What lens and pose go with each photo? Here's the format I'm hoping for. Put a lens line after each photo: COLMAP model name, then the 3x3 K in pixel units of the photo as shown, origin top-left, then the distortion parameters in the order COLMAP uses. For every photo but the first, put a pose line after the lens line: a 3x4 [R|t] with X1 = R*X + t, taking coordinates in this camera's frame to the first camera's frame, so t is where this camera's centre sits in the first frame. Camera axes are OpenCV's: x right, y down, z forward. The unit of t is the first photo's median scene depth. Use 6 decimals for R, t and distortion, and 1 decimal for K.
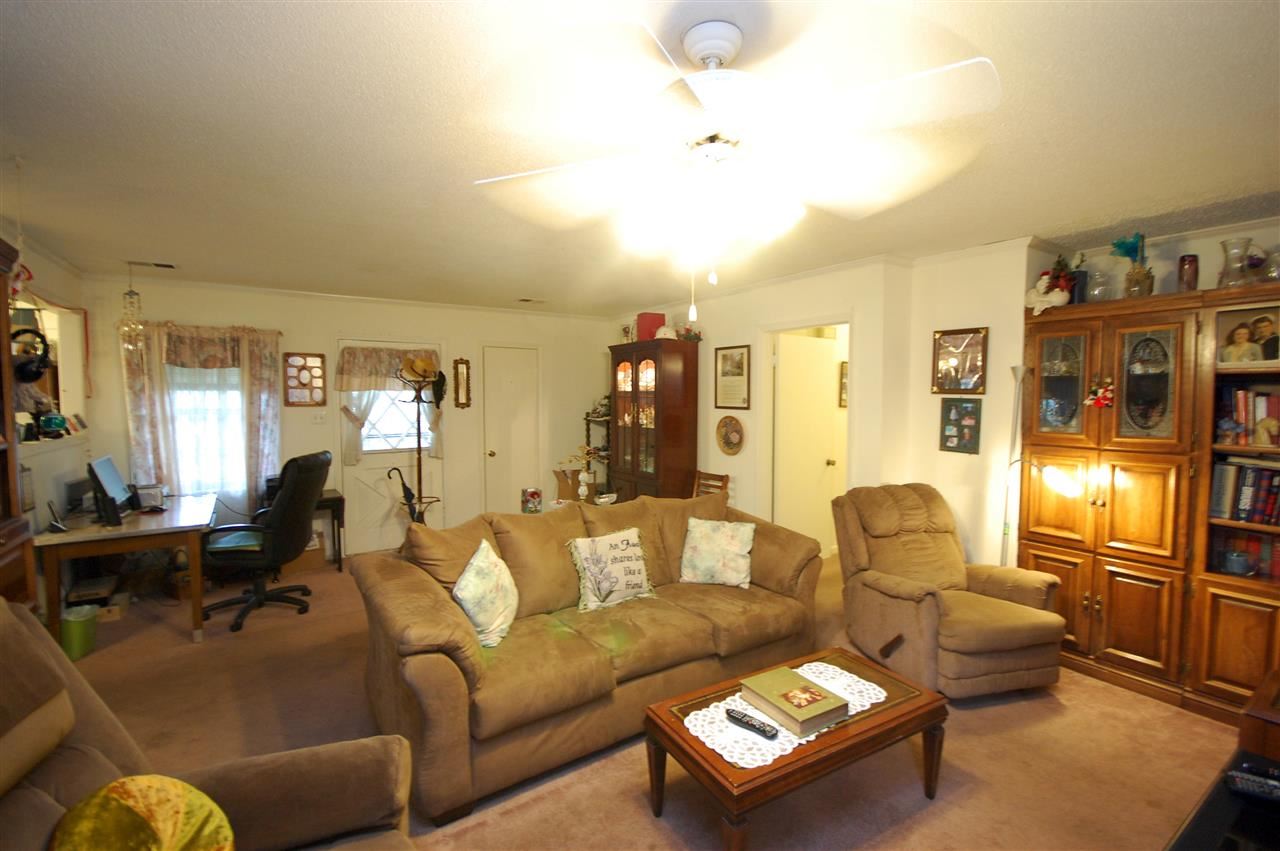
lens RADIAL K [[563.5, 0, 632.3], [0, 563.5, 425.7], [0, 0, 1]] dist [0.015707, -0.013025]
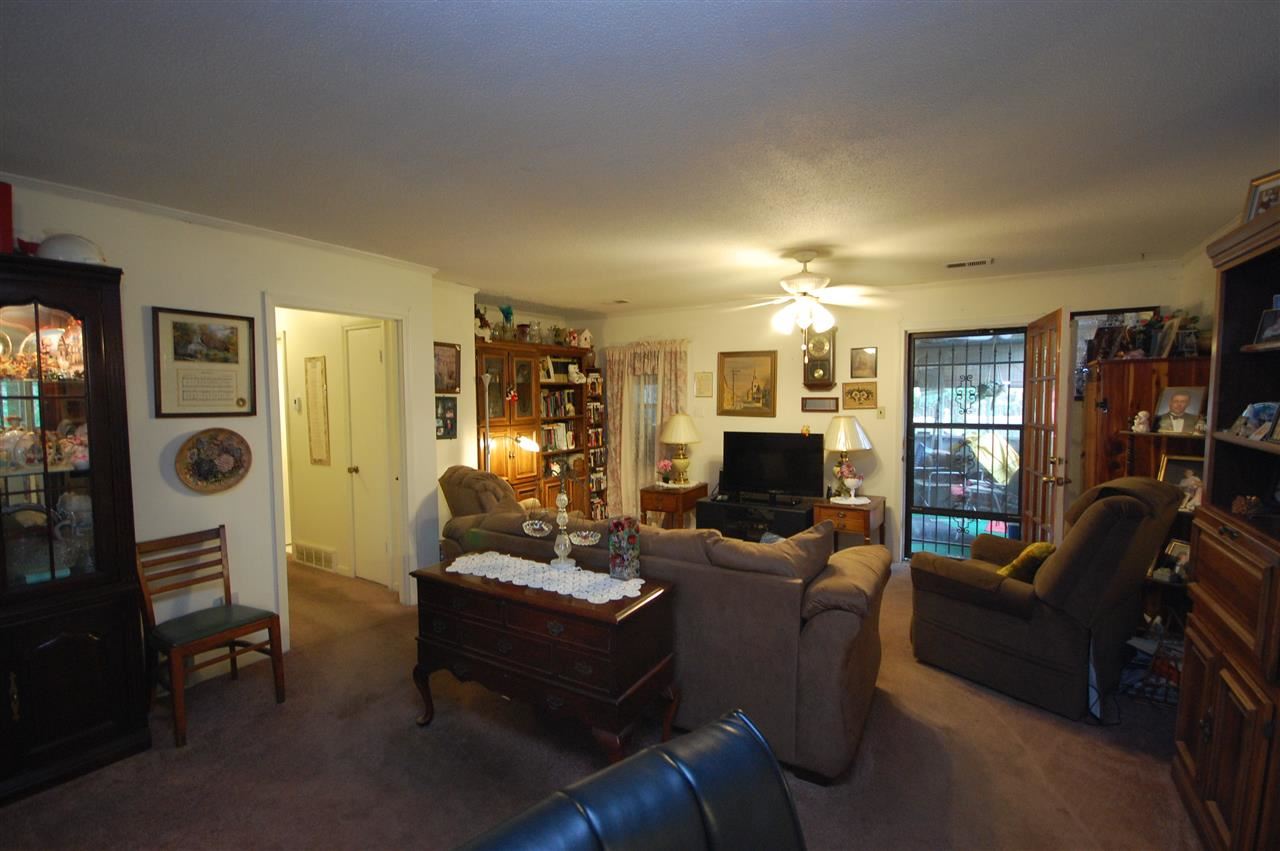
lens RADIAL K [[563.5, 0, 632.3], [0, 563.5, 425.7], [0, 0, 1]] dist [0.015707, -0.013025]
pose [[-0.406069, -0.045189, 0.912724, -0.581203], [0.054878, 0.995768, 0.073715, -0.041245], [-0.912193, 0.080022, -0.401871, 0.861591]]
